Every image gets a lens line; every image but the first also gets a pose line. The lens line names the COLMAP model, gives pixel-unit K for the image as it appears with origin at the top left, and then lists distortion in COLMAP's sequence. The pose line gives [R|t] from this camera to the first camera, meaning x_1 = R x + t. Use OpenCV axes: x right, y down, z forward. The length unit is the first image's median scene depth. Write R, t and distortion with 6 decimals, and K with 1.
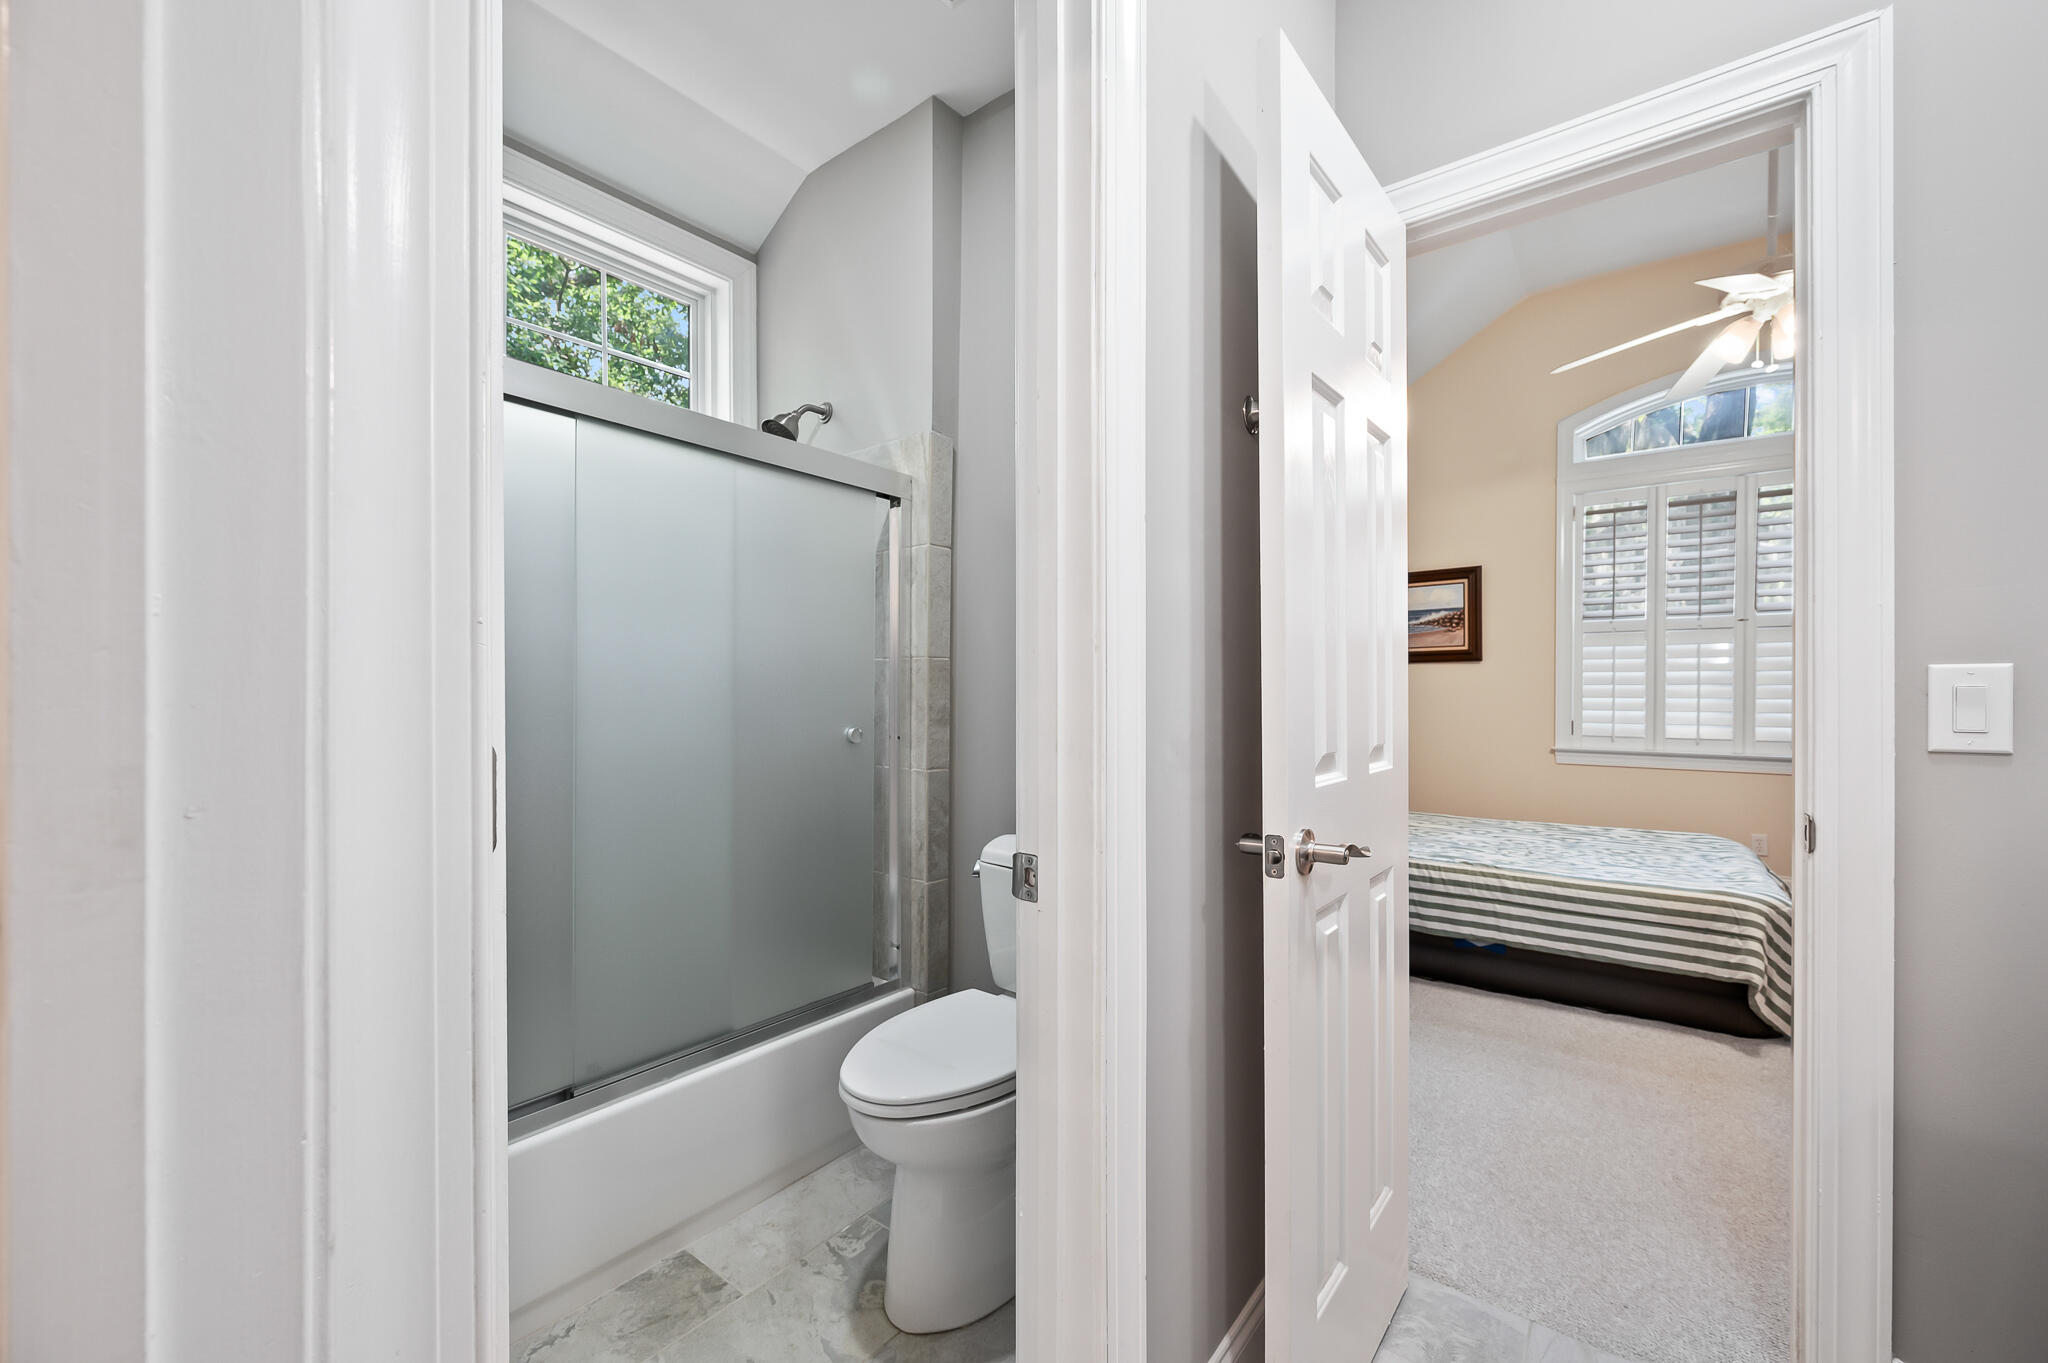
lens RADIAL K [[816.9, 0, 1024.7], [0, 816.9, 690.2], [0, 0, 1]] dist [-0.001445, -0.000157]
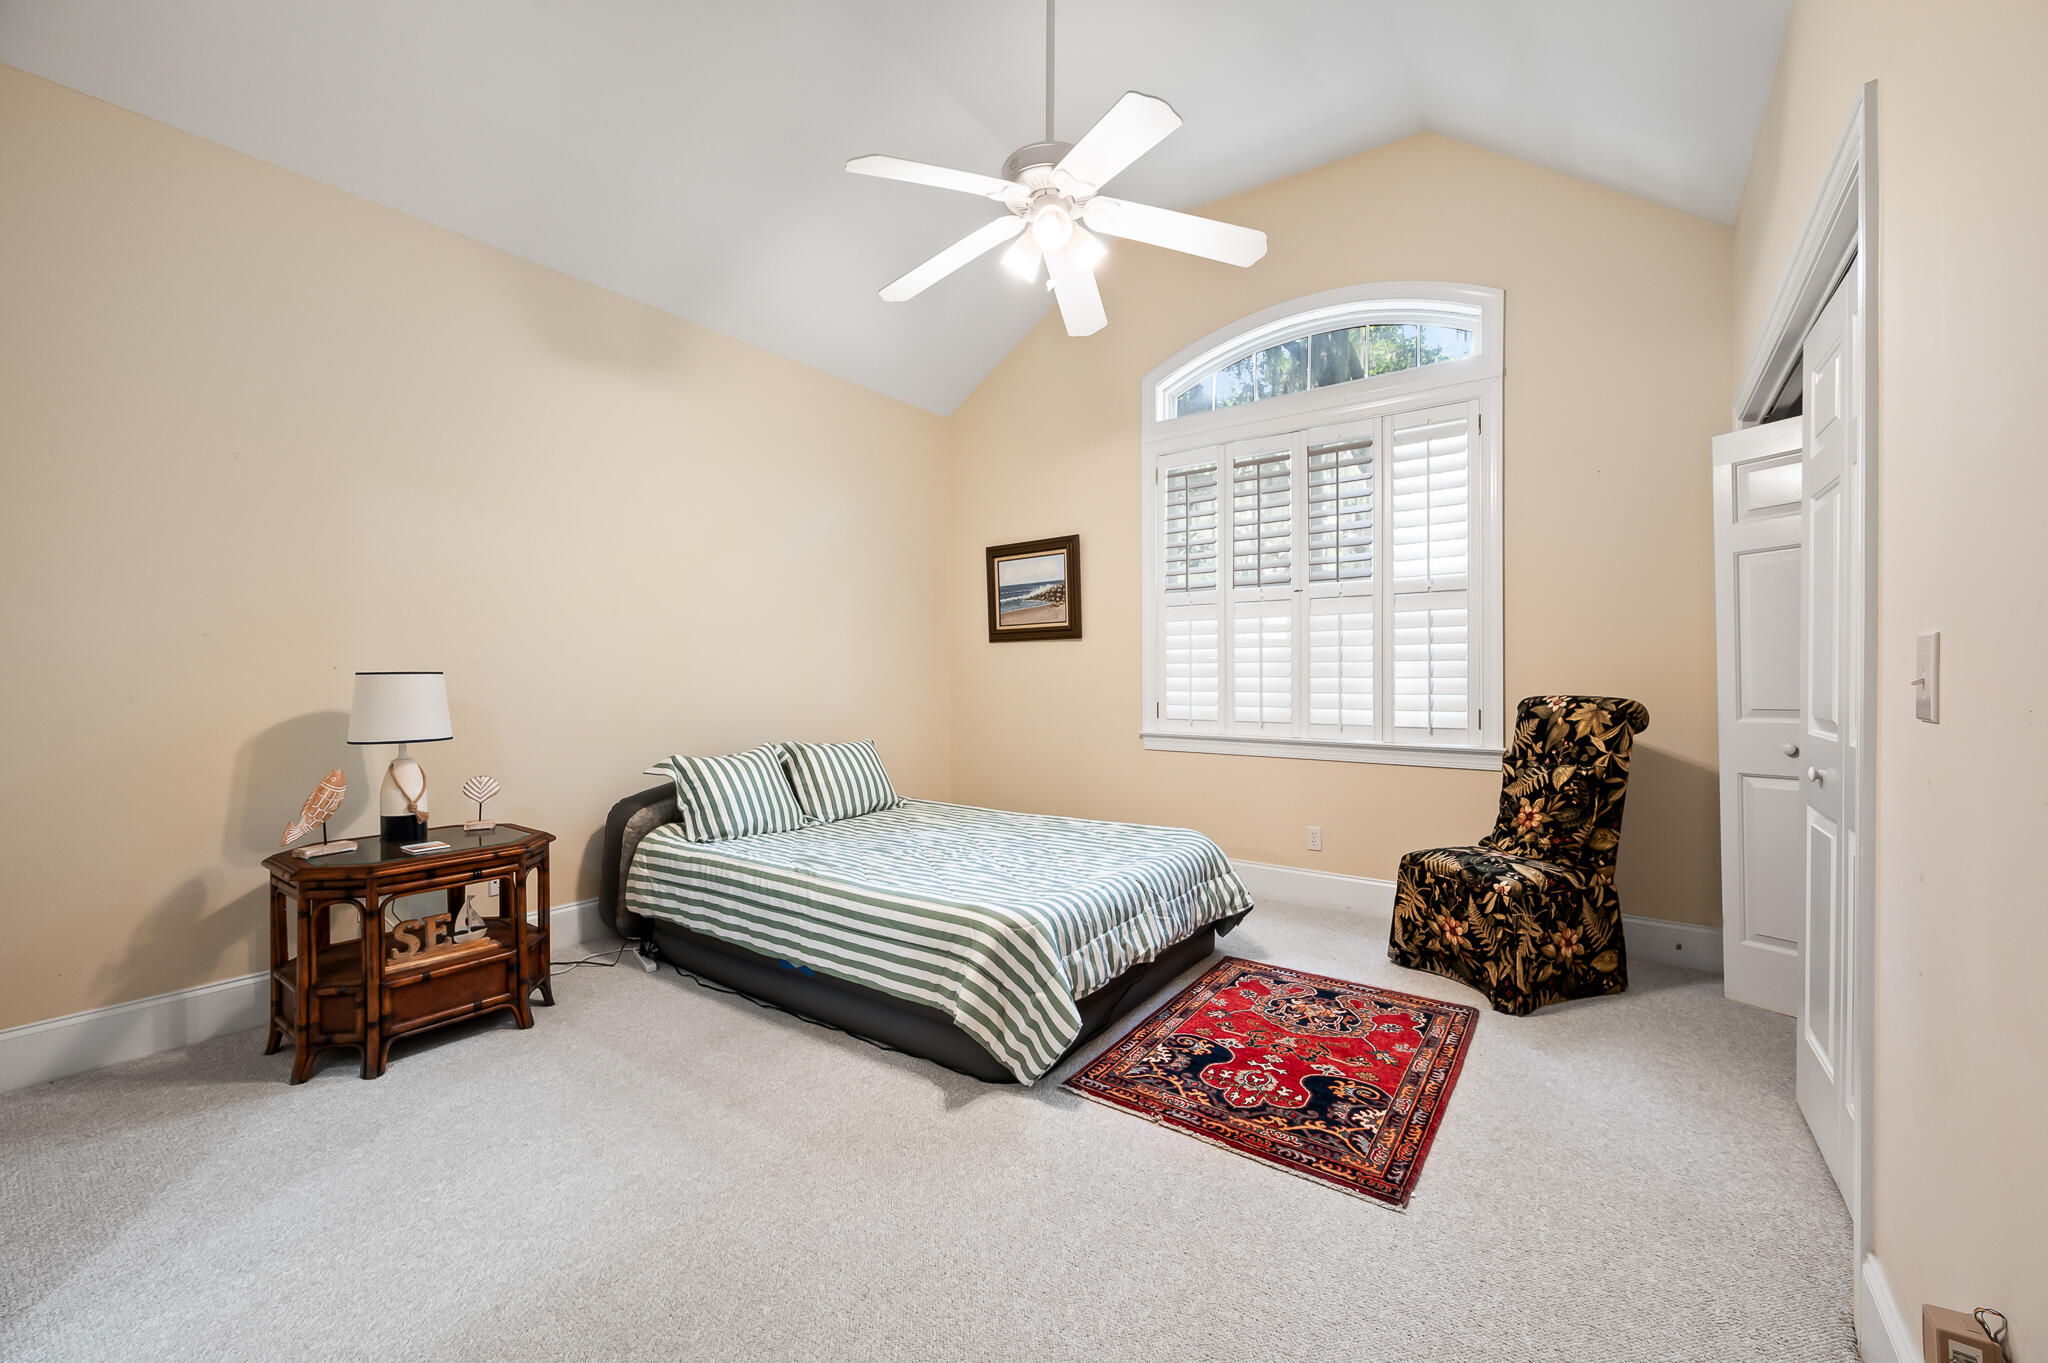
lens RADIAL K [[814.7, 0, 1019.5], [0, 814.7, 670.6], [0, 0, 1]] dist [0.000369, -0.000152]
pose [[0.999743, -0.004650, 0.022180, 0.495715], [0.004747, 0.999979, -0.004337, 0.004510], [-0.022159, 0.004441, 0.999745, 0.089286]]
